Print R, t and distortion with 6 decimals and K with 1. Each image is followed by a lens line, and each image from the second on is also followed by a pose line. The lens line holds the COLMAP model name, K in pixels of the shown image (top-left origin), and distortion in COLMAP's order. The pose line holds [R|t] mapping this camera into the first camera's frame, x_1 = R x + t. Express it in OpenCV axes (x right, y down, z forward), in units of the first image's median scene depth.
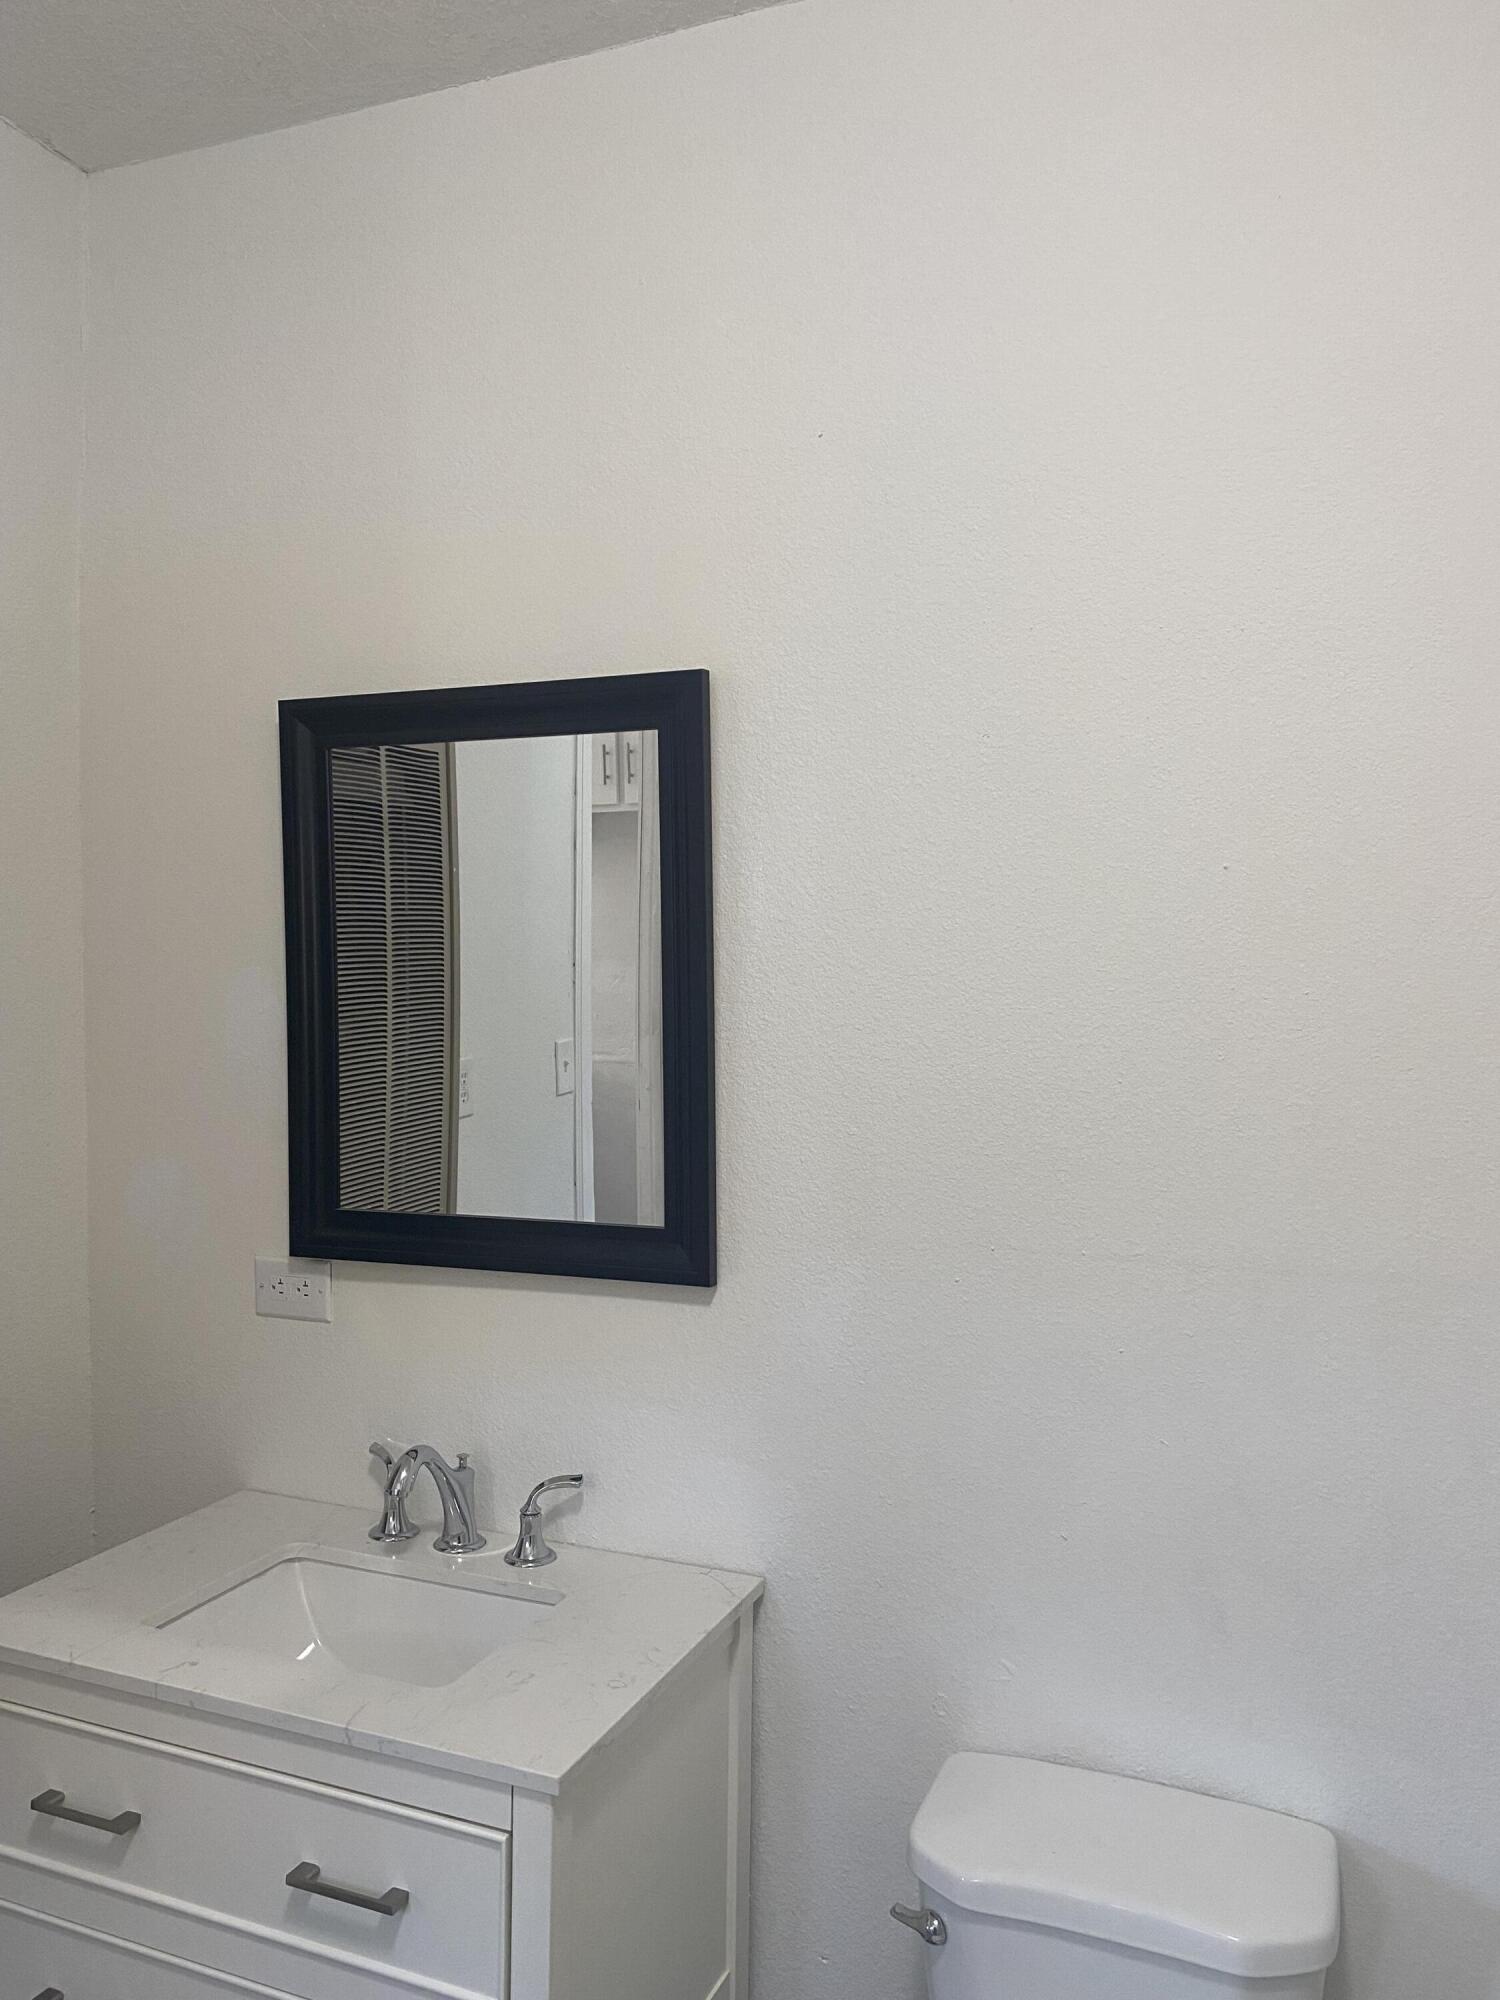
lens RADIAL K [[1523.5, 0, 743.0], [0, 1523.5, 992.0], [0, 0, 1]] dist [0.030520, -0.024709]
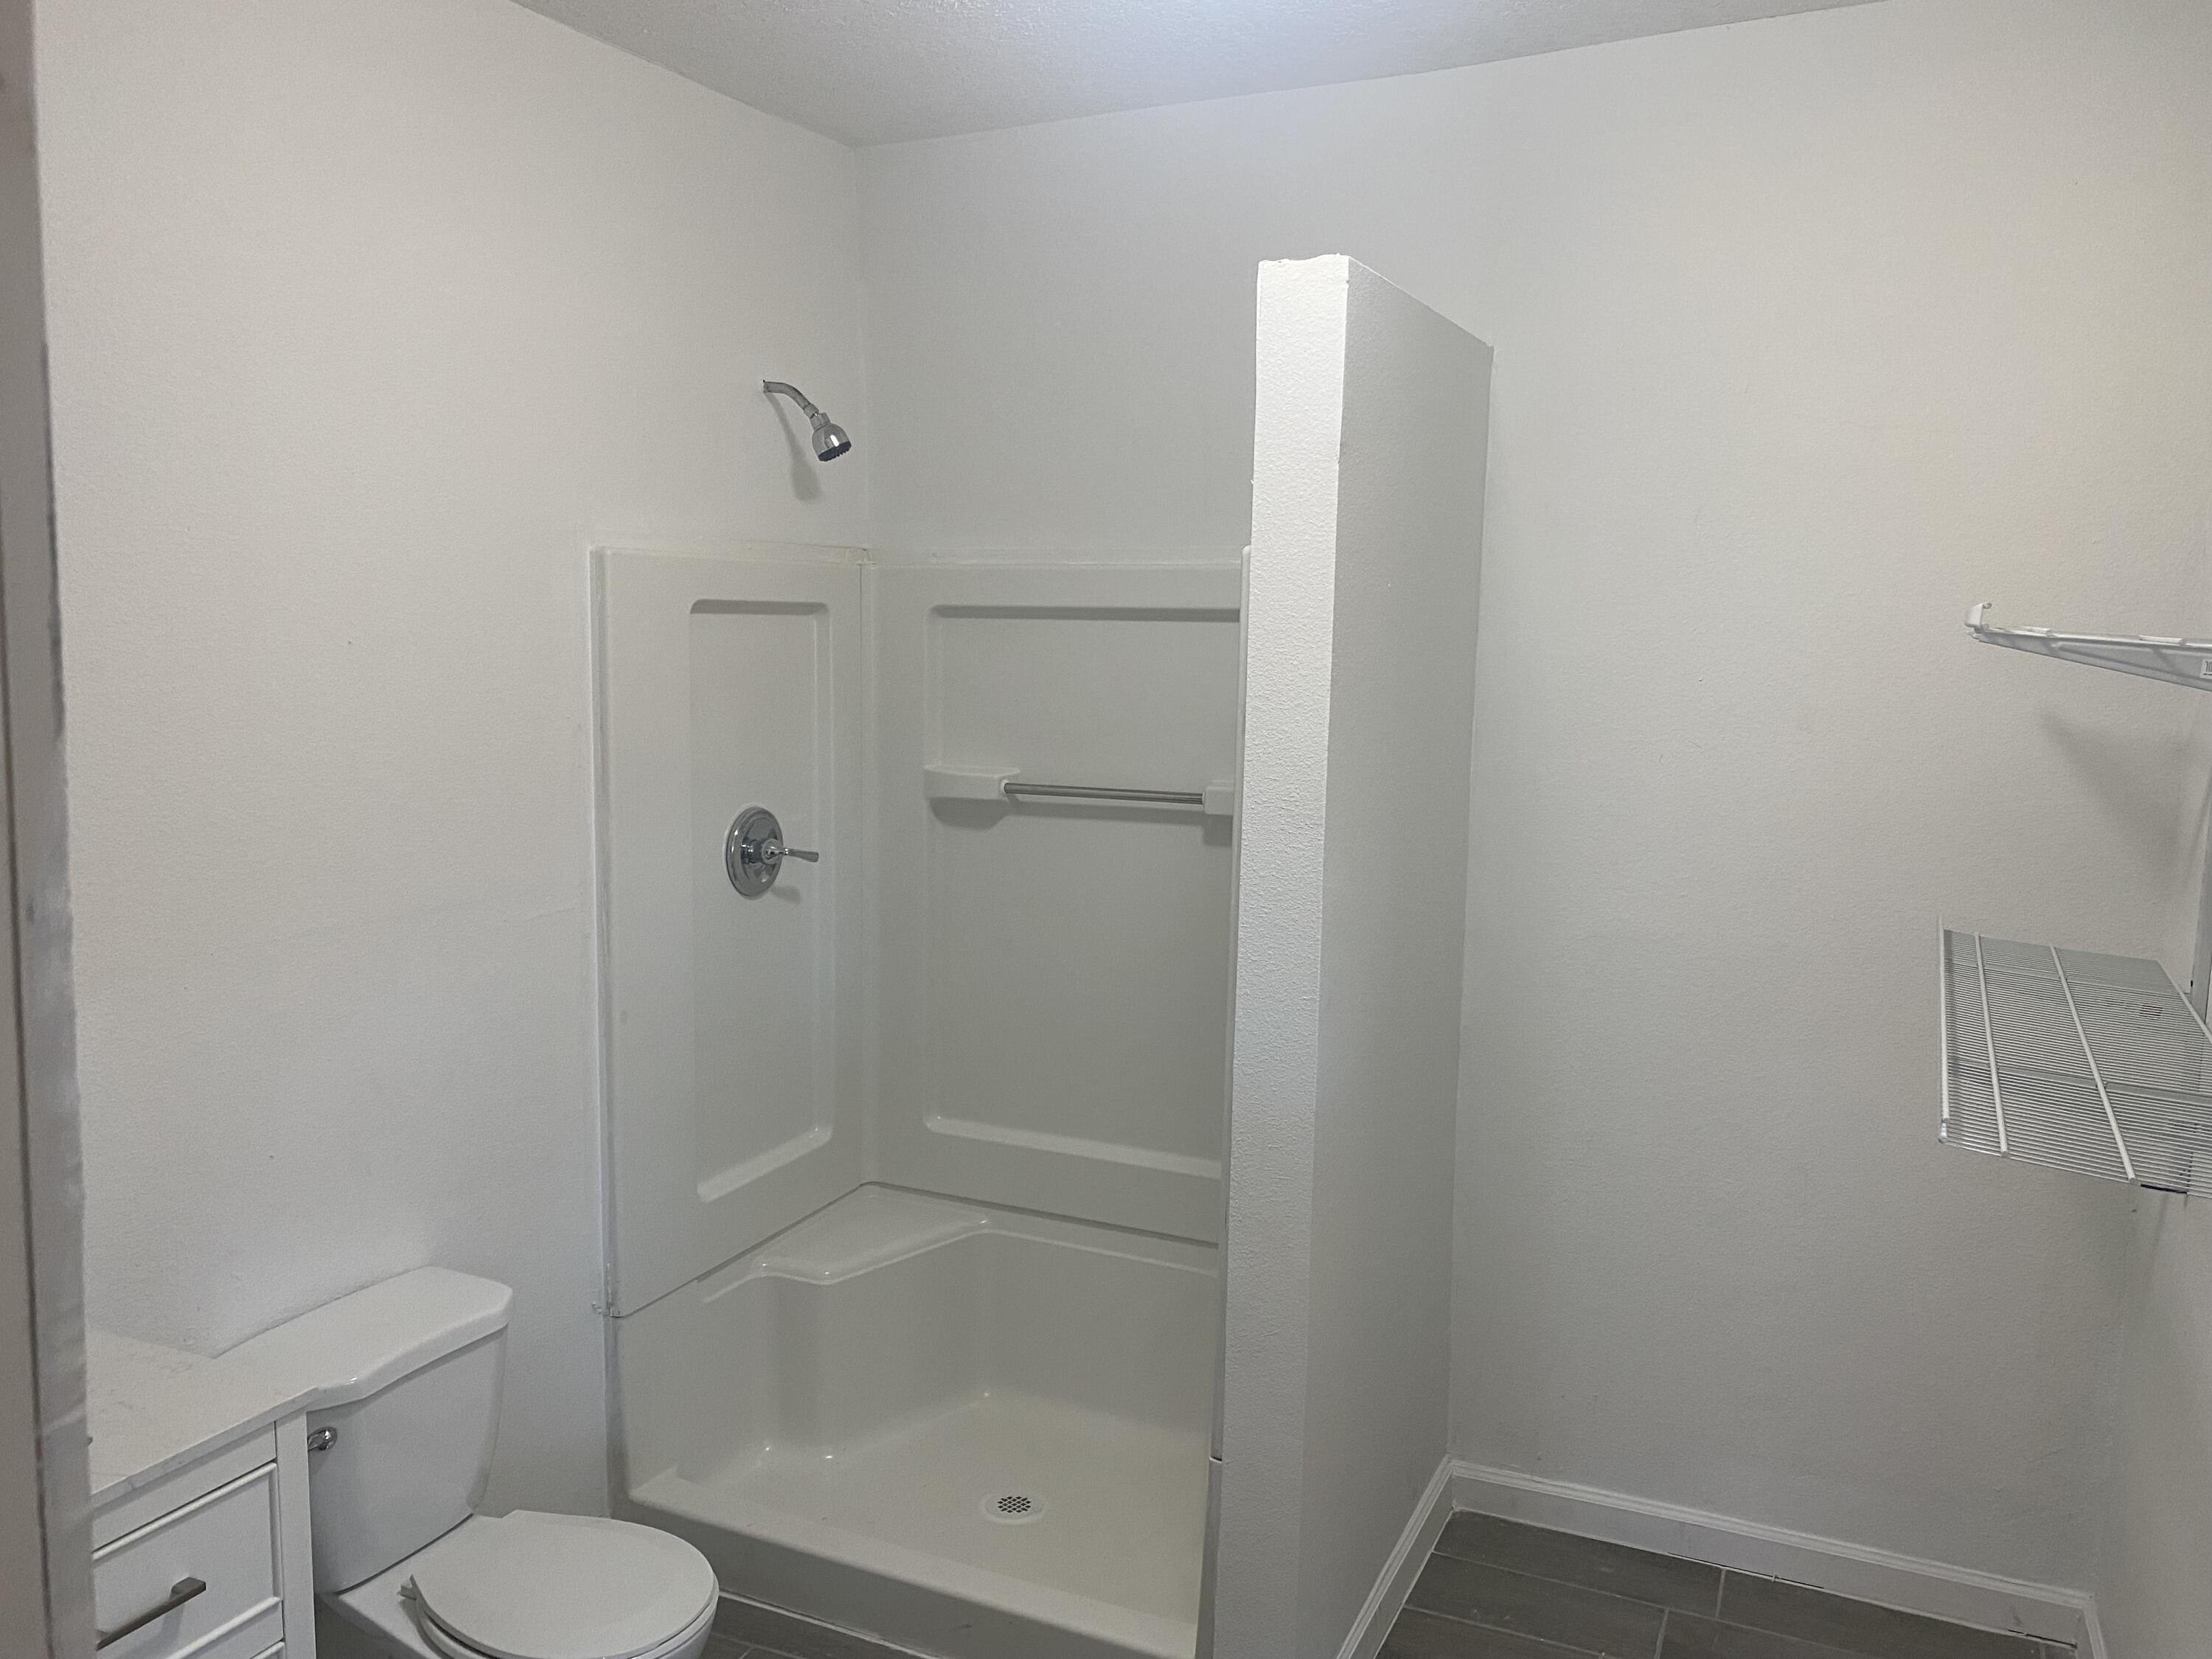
lens RADIAL K [[1697.7, 0, 1105.4], [0, 1697.7, 816.4], [0, 0, 1]] dist [0.024269, -0.014262]
pose [[0.037720, -0.118874, 0.992193, -1.074582], [0.004203, 0.992909, 0.118800, -0.092584], [-0.999280, -0.000311, 0.037952, 0.214885]]
